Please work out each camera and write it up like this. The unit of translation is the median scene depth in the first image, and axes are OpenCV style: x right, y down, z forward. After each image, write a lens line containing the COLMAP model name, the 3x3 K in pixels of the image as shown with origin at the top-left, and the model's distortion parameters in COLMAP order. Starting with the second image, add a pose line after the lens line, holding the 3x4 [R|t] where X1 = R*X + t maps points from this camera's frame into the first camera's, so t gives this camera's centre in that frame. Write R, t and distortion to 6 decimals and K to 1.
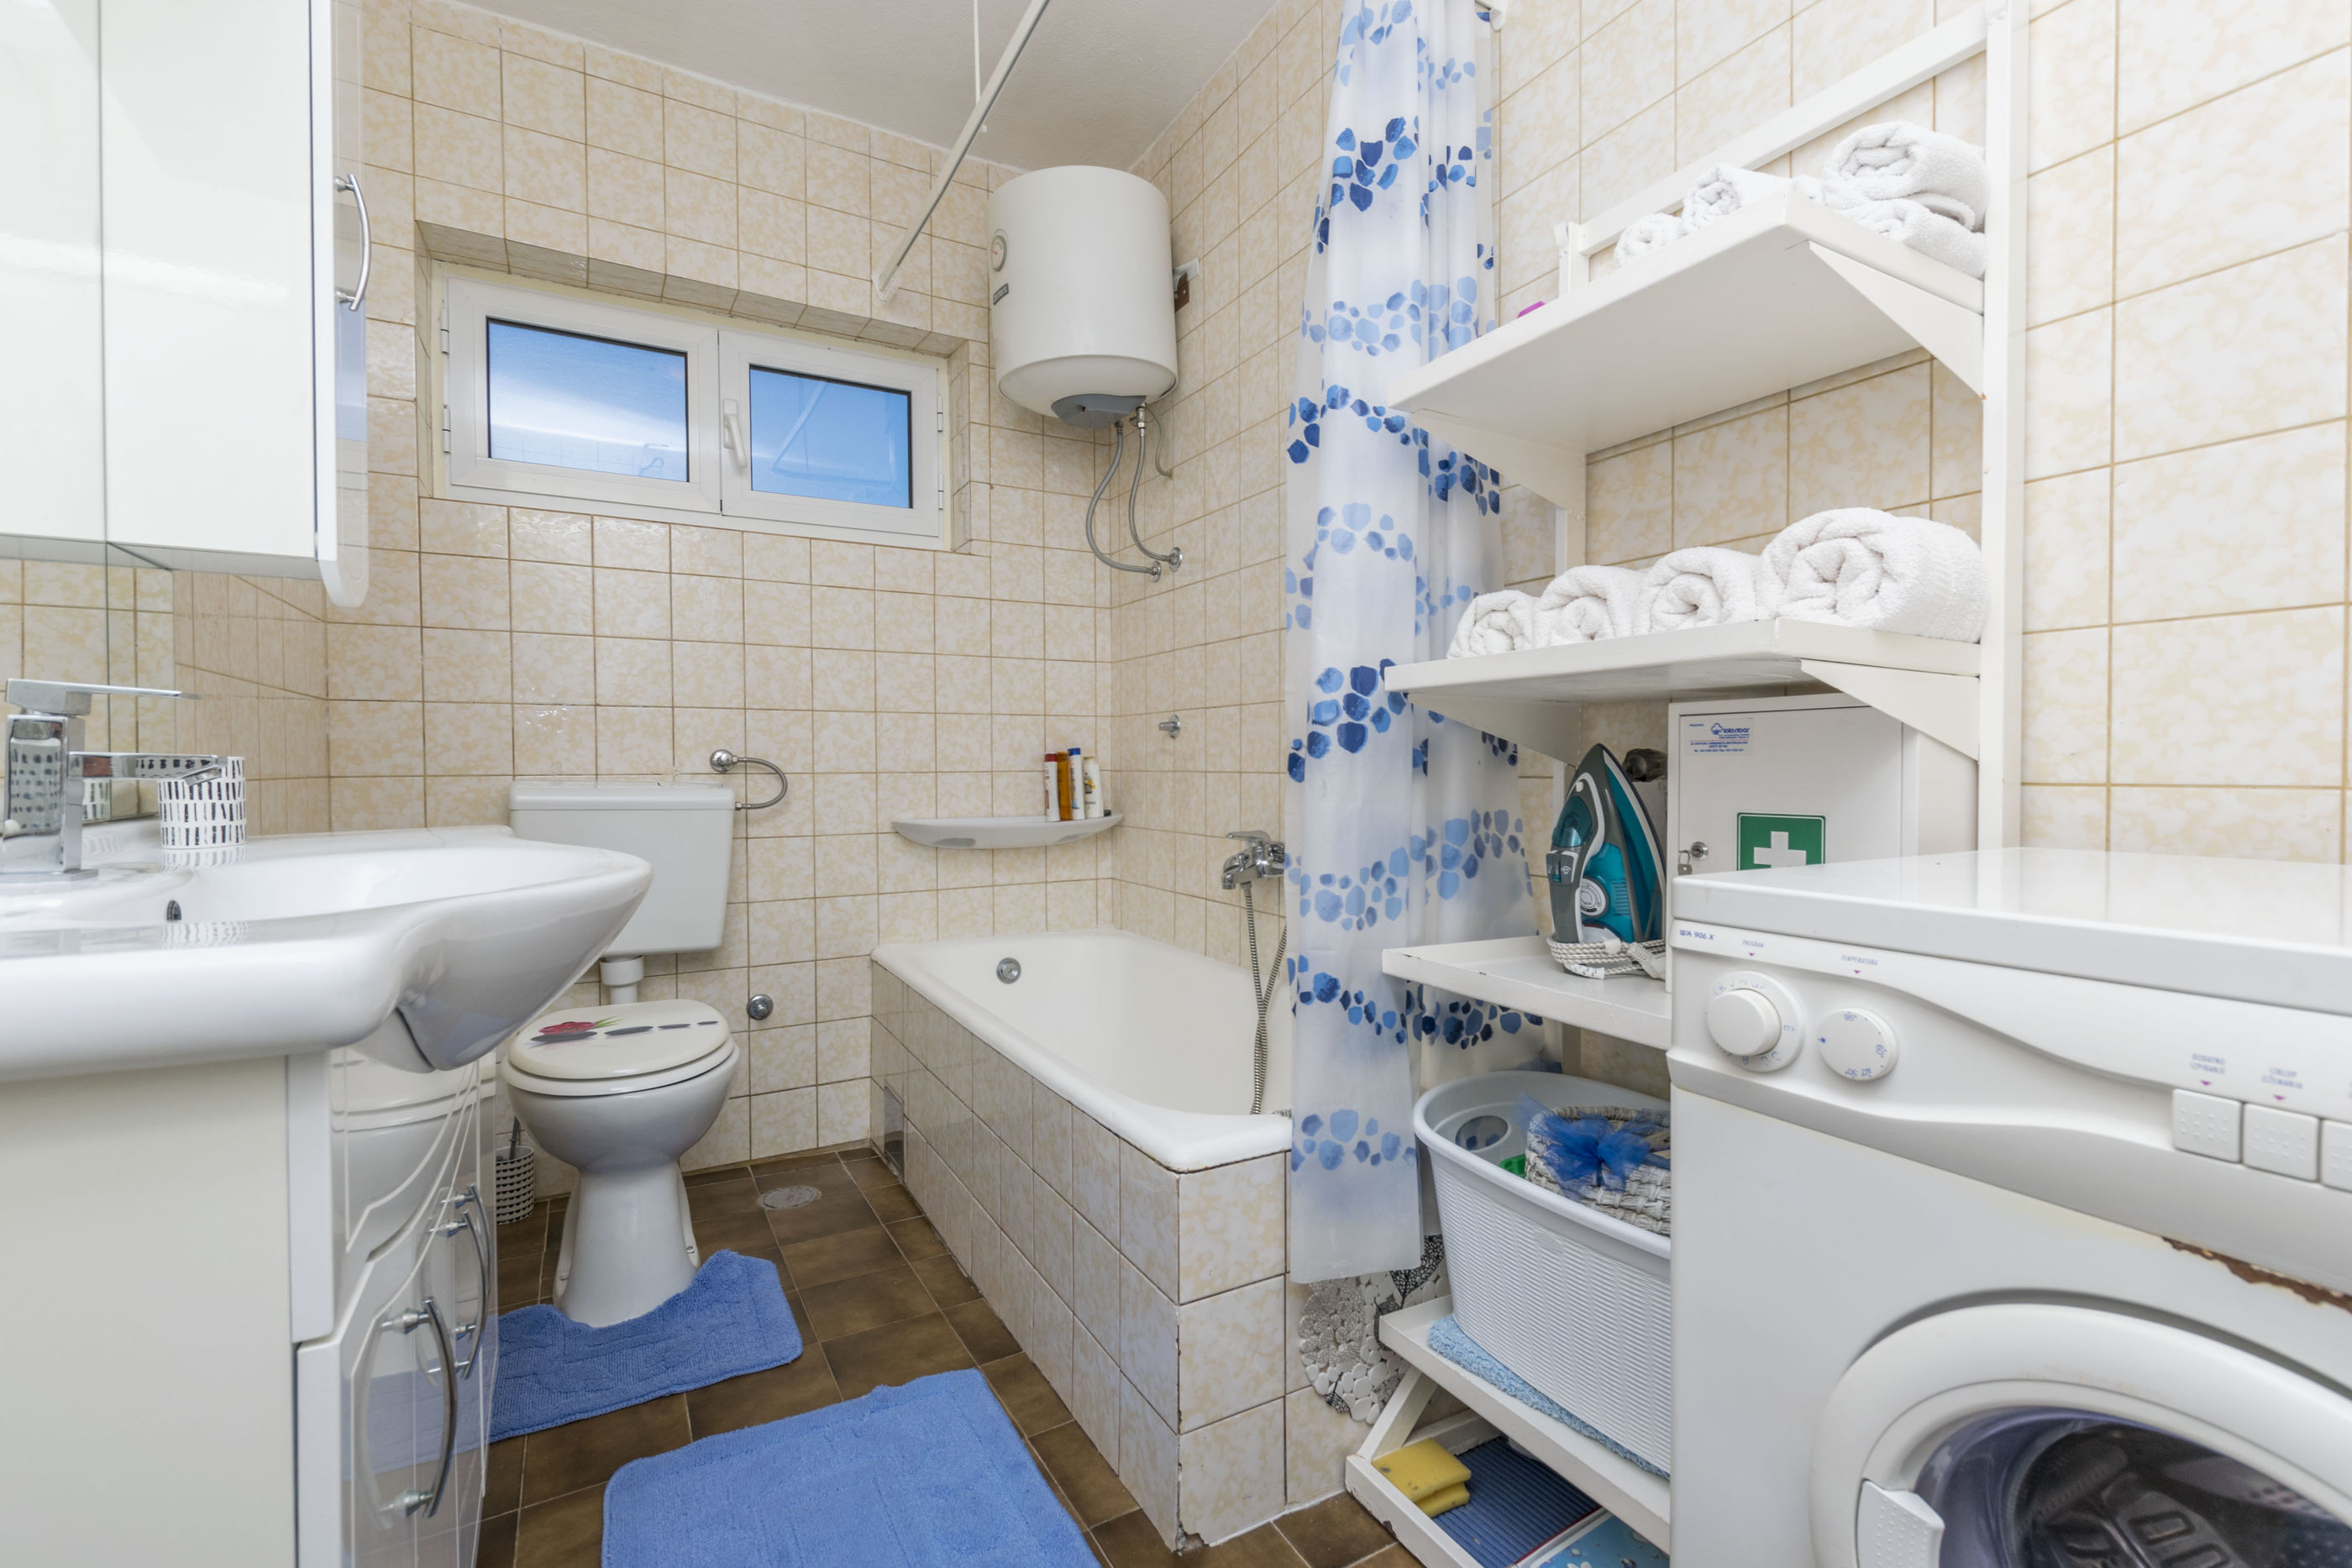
lens RADIAL K [[1017.5, 0, 1173.2], [0, 1017.5, 779.1], [0, 0, 1]] dist [0.007290, -0.002352]
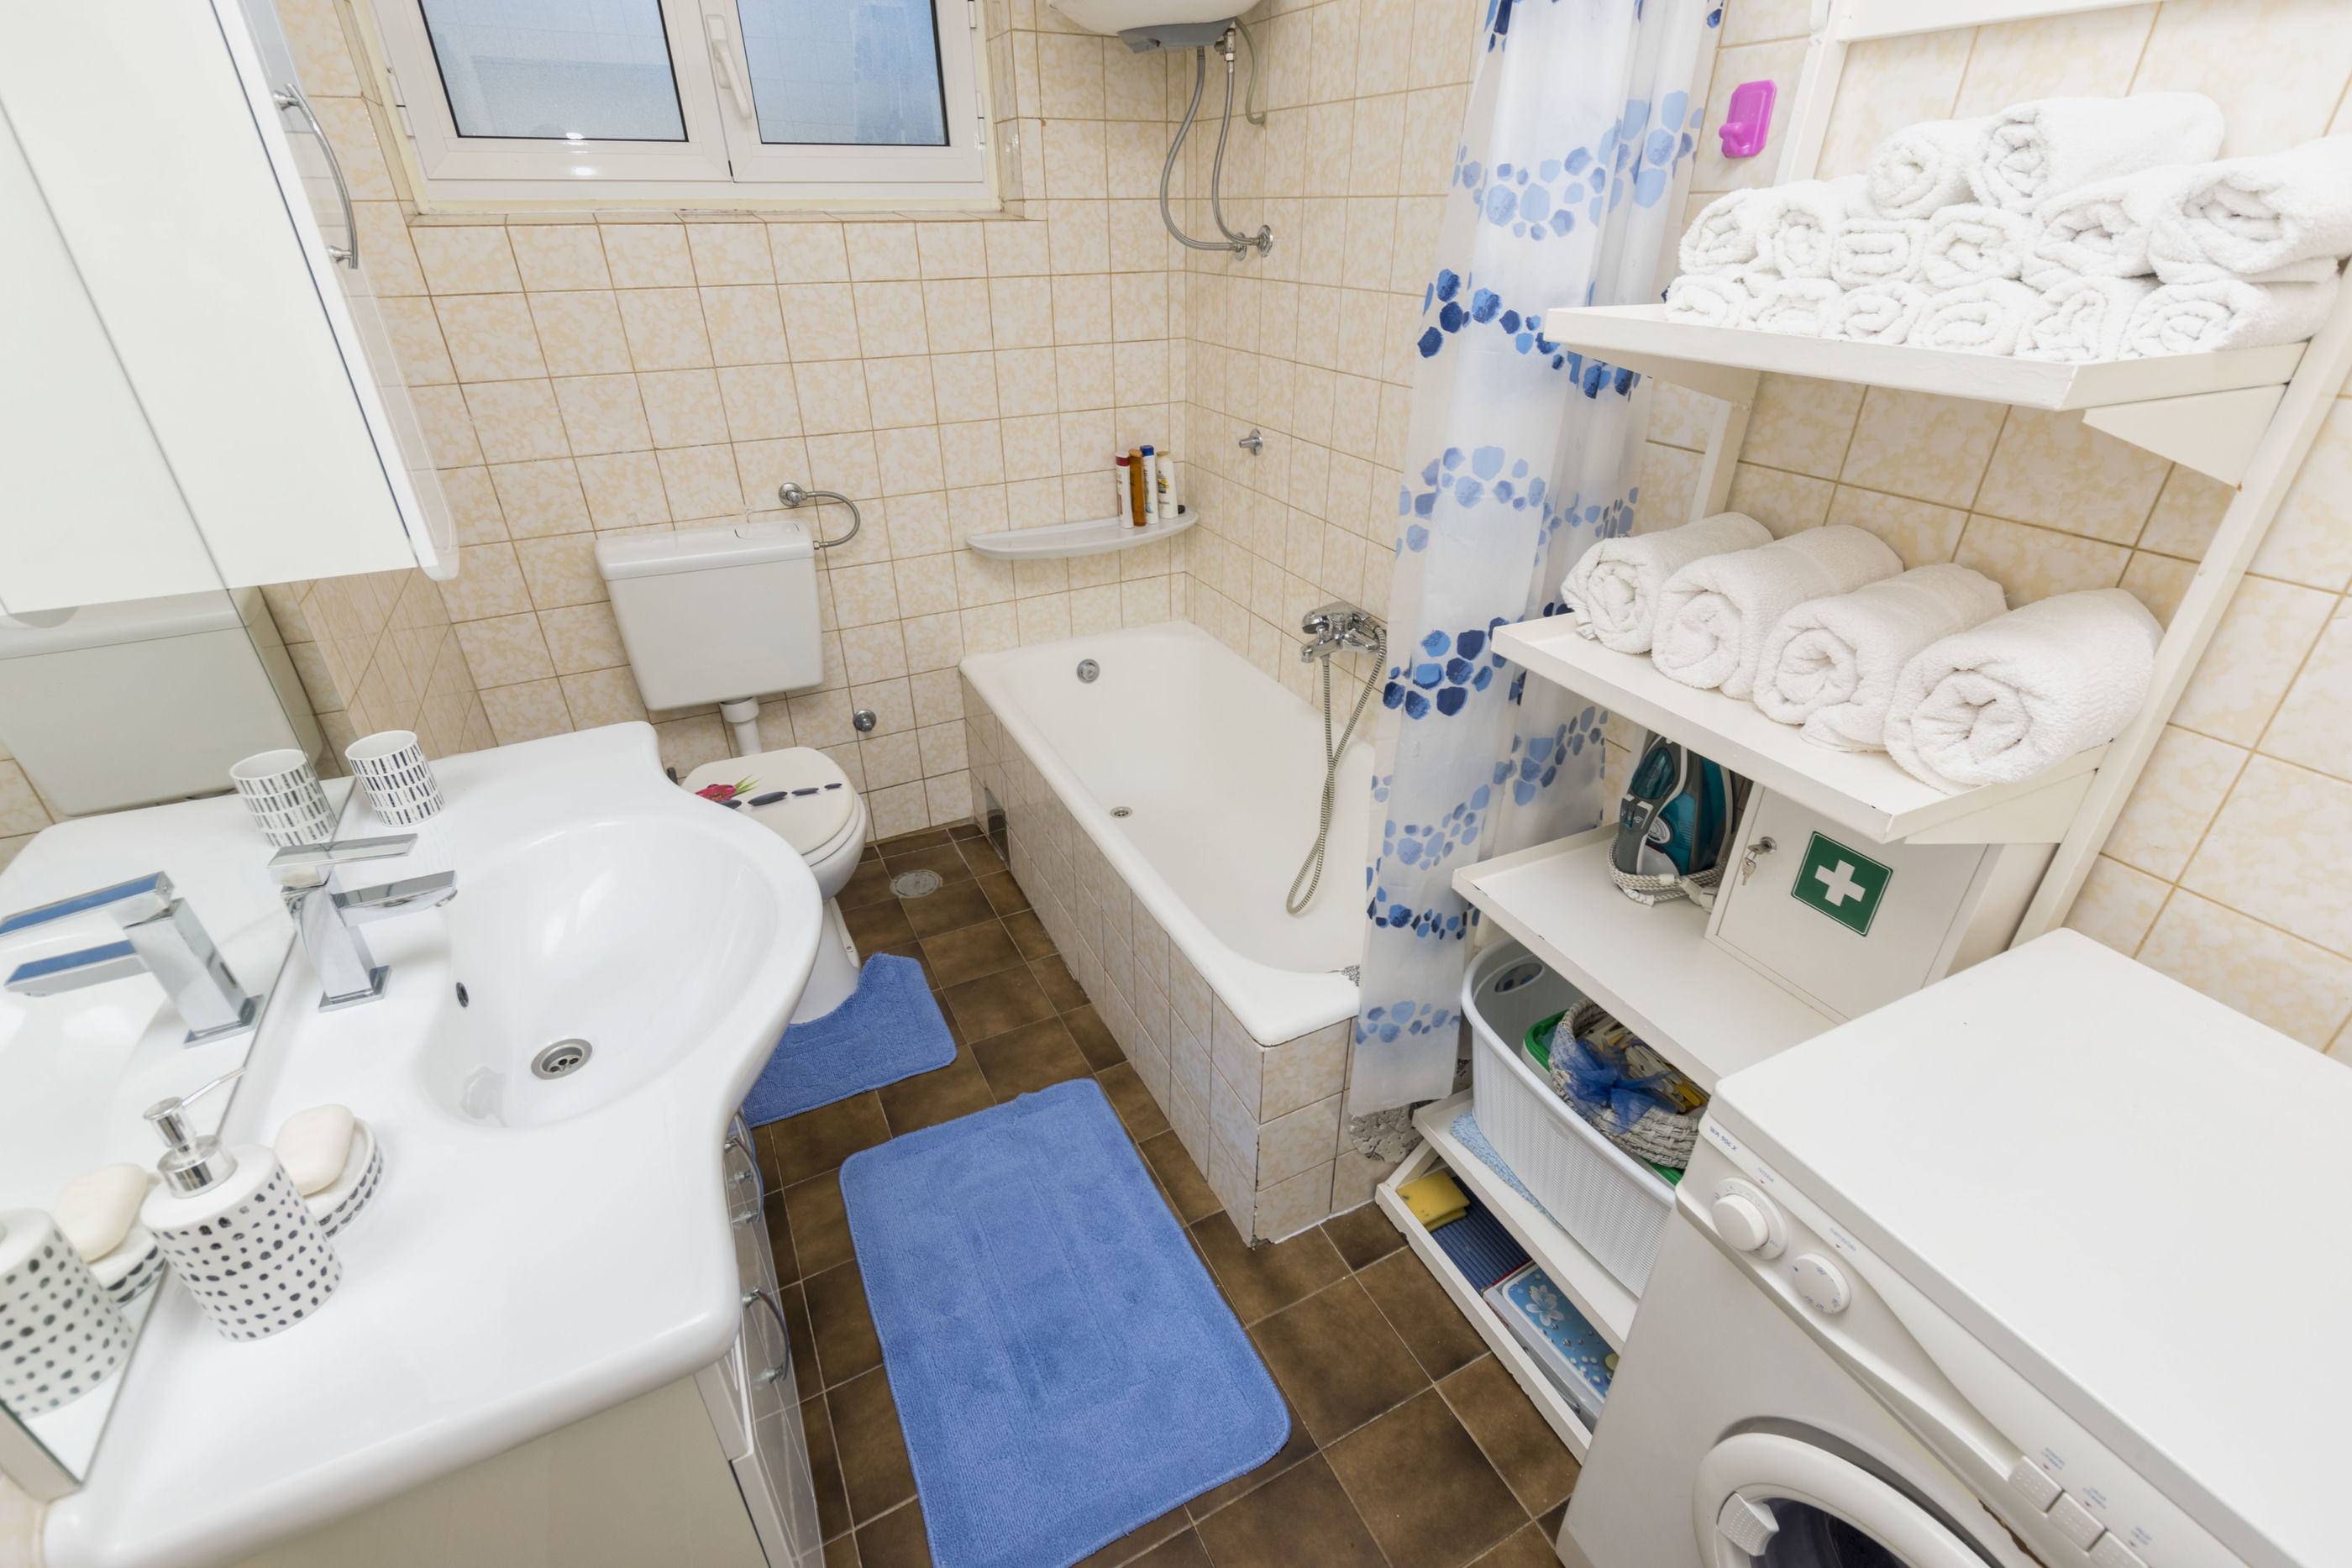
lens RADIAL K [[1017.5, 0, 1174.6], [0, 1017.5, 777.4], [0, 0, 1]] dist [0.007290, -0.002352]
pose [[0.998855, 0.023079, -0.041899, -0.040736], [-0.000447, 0.880377, 0.474274, -0.336726], [0.047833, -0.473712, 0.879380, 0.045014]]
